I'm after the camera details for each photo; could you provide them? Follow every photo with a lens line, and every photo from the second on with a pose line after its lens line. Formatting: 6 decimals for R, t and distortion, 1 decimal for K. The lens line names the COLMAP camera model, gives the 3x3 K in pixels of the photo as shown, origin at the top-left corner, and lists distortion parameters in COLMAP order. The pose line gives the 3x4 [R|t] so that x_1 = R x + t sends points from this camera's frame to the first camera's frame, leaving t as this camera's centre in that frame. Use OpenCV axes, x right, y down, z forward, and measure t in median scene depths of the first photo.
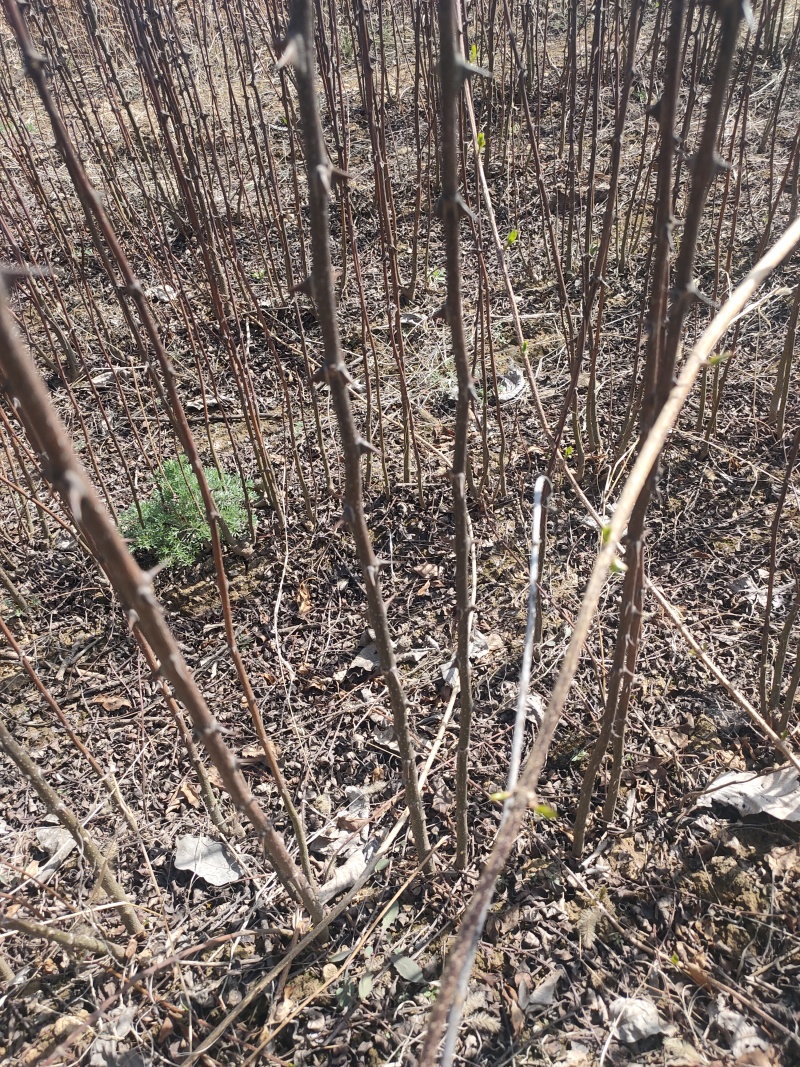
lens RADIAL K [[832.4, 0, 402.8], [0, 832.4, 551.9], [0, 0, 1]] dist [0.050629, -0.066864]
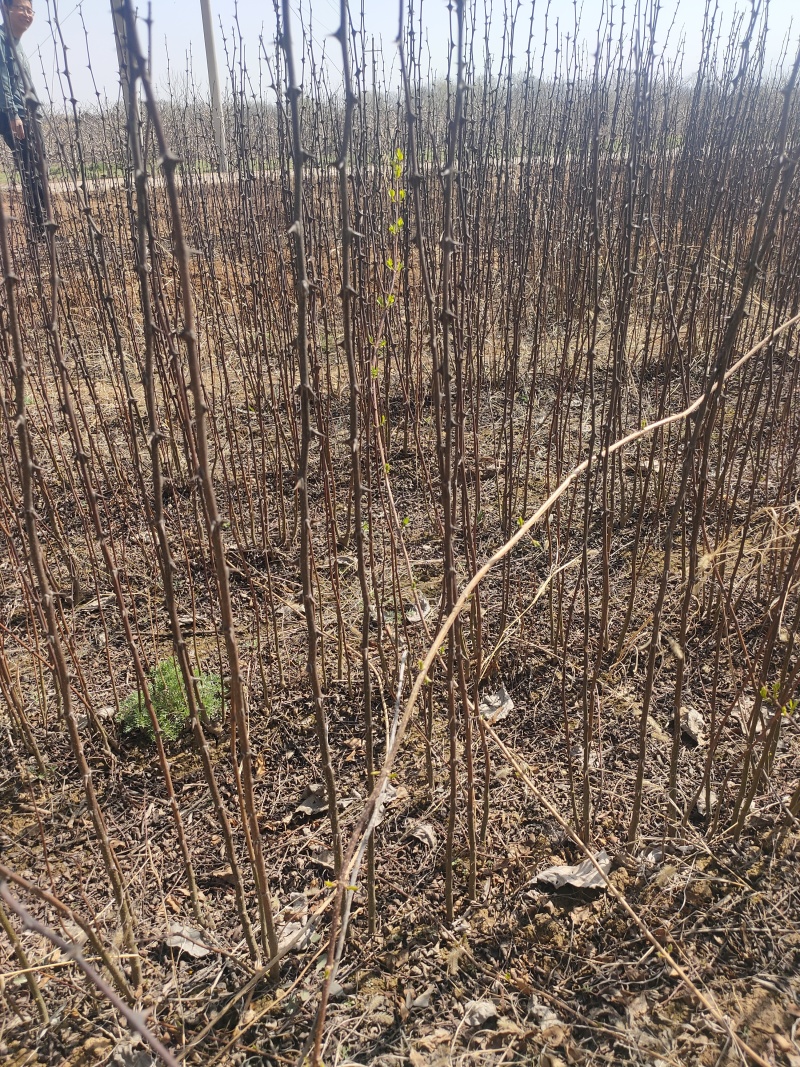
lens RADIAL K [[832.4, 0, 402.8], [0, 832.4, 551.9], [0, 0, 1]] dist [0.050629, -0.066864]
pose [[0.997051, 0.018119, 0.074566, 0.002677], [0.002614, 0.963140, -0.268989, 0.106143], [-0.076691, 0.268391, 0.960253, -0.469736]]
